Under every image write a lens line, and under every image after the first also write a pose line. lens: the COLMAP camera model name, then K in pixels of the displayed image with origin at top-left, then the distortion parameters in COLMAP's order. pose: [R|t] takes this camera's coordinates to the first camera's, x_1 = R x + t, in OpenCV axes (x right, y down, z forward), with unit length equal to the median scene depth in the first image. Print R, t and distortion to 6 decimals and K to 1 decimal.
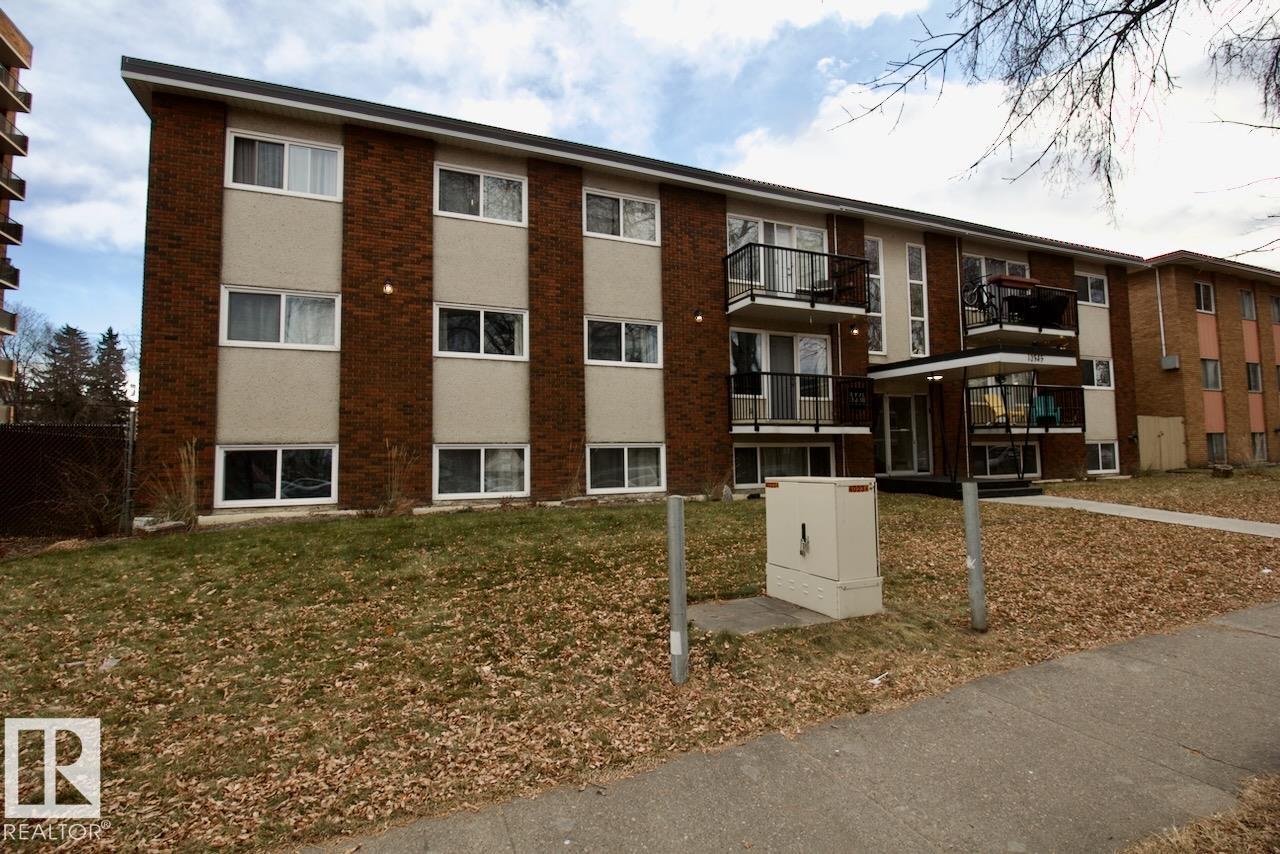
lens RADIAL K [[591.2, 0, 649.1], [0, 591.2, 425.2], [0, 0, 1]] dist [-0.001542, -0.010747]
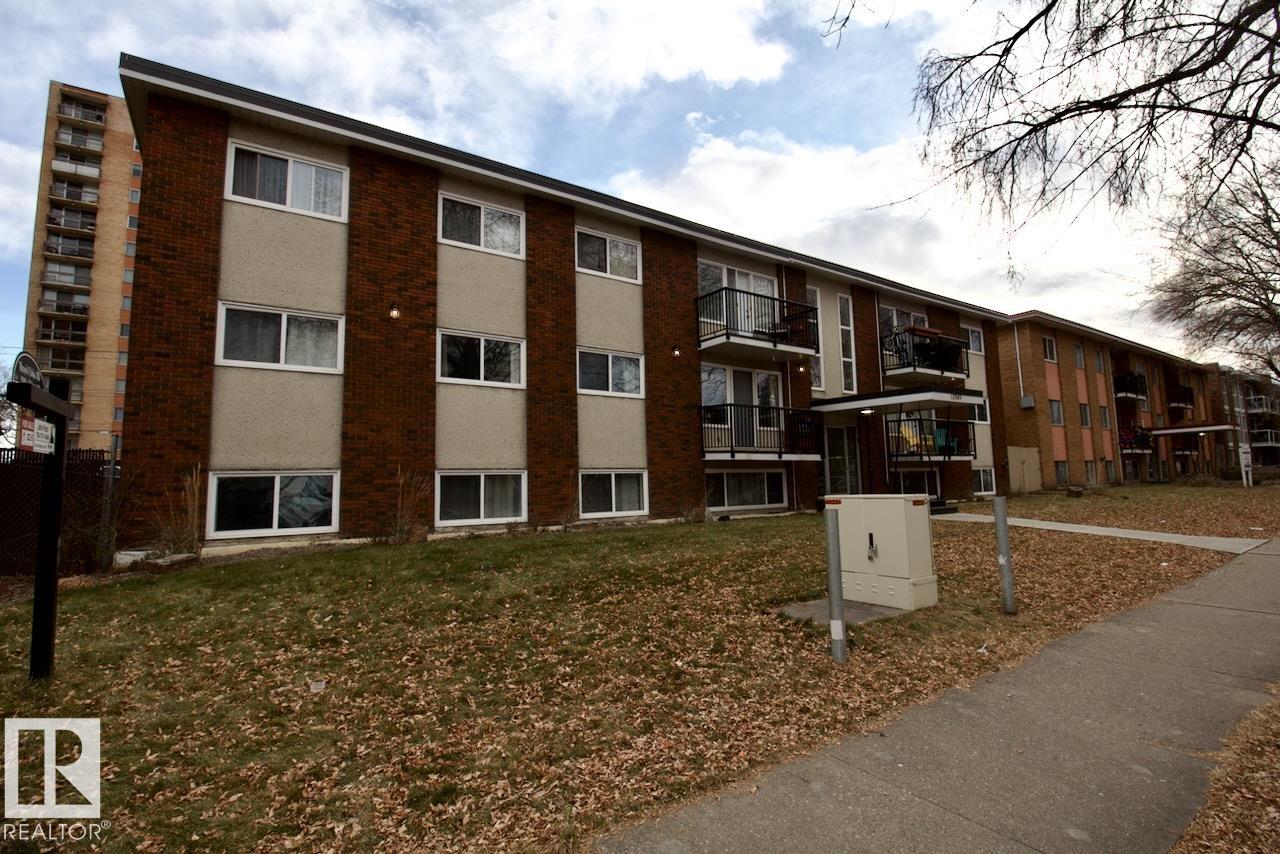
lens RADIAL K [[591.2, 0, 649.1], [0, 591.2, 425.2], [0, 0, 1]] dist [-0.001542, -0.010747]
pose [[0.979336, 0.012858, 0.201831, -0.189154], [-0.003041, 0.998800, -0.048875, 0.003504], [-0.202217, 0.047251, 0.978200, -0.040167]]
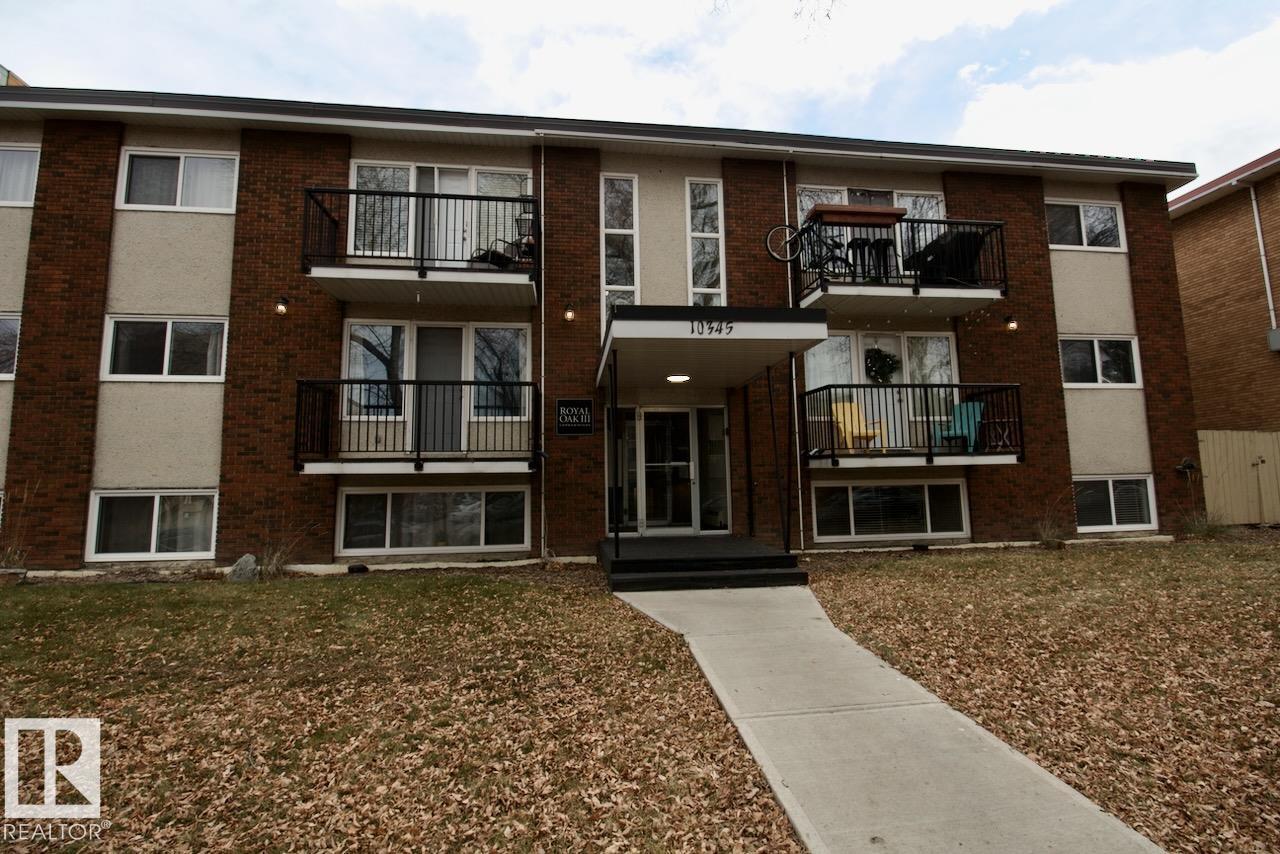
lens RADIAL K [[679.9, 0, 672.7], [0, 679.9, 418.2], [0, 0, 1]] dist [-0.002007, -0.019783]
pose [[0.971675, -0.033415, -0.233946, 0.750927], [0.018148, 0.997581, -0.067107, 0.010639], [0.235622, 0.060960, 0.969931, 0.359160]]
